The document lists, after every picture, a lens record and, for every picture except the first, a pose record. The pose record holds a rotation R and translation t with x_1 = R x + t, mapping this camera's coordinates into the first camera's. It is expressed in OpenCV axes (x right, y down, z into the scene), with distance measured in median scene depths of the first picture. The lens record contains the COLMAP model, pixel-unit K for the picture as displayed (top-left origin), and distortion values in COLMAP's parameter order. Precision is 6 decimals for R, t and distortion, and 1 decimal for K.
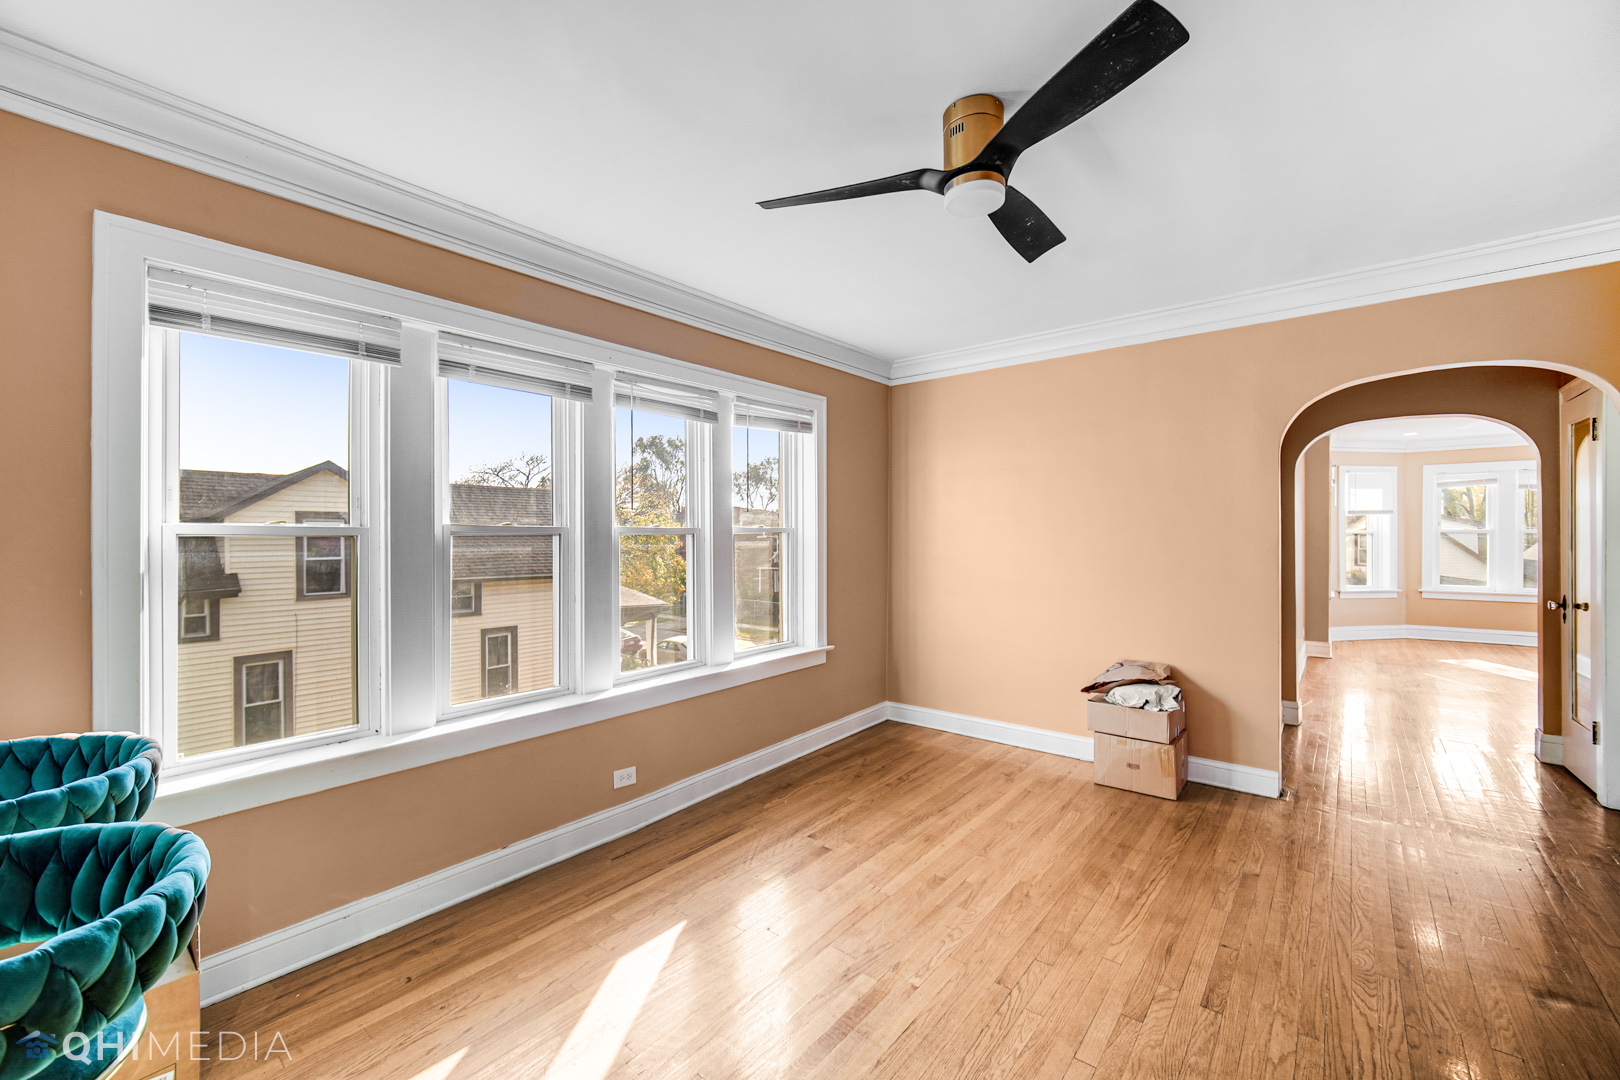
lens RADIAL K [[655.4, 0, 826.2], [0, 655.4, 535.9], [0, 0, 1]] dist [-0.004423, -0.000073]
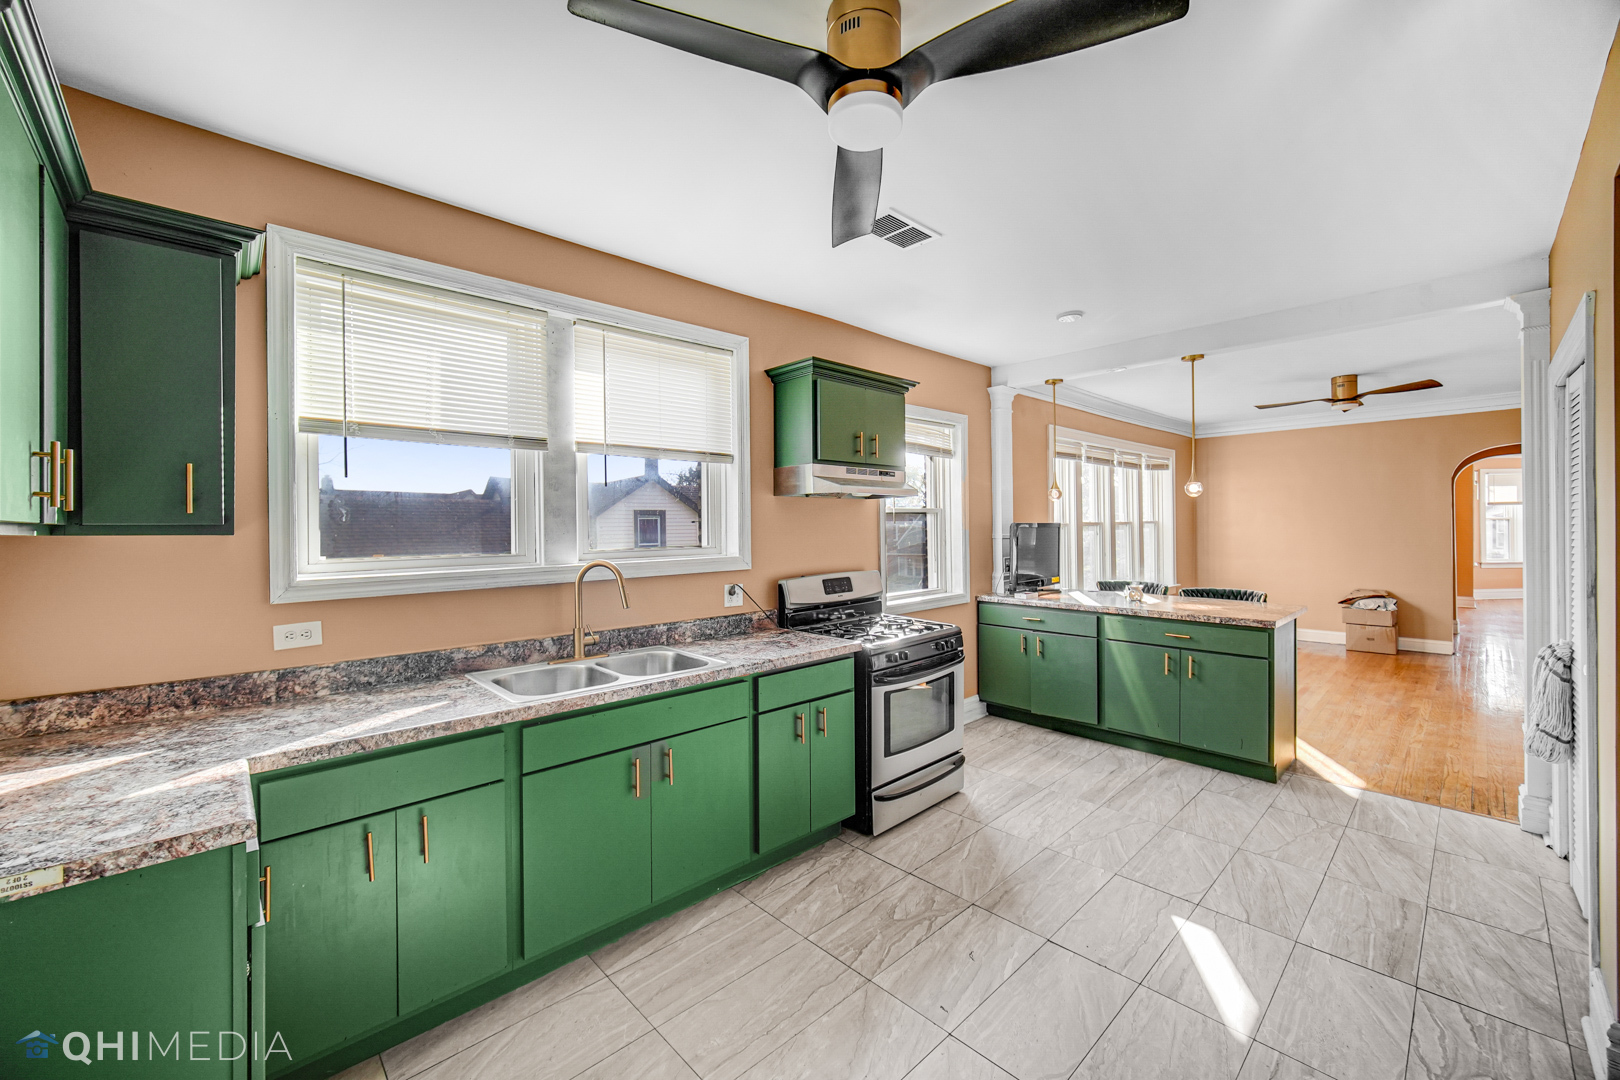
lens RADIAL K [[678.5, 0, 820.1], [0, 678.5, 522.0], [0, 0, 1]] dist [0.011531, 0.001127]
pose [[0.995384, -0.007938, -0.095643, -0.832230], [0.007865, 0.999968, -0.001142, -0.014028], [0.095649, 0.000384, 0.995415, -1.031003]]
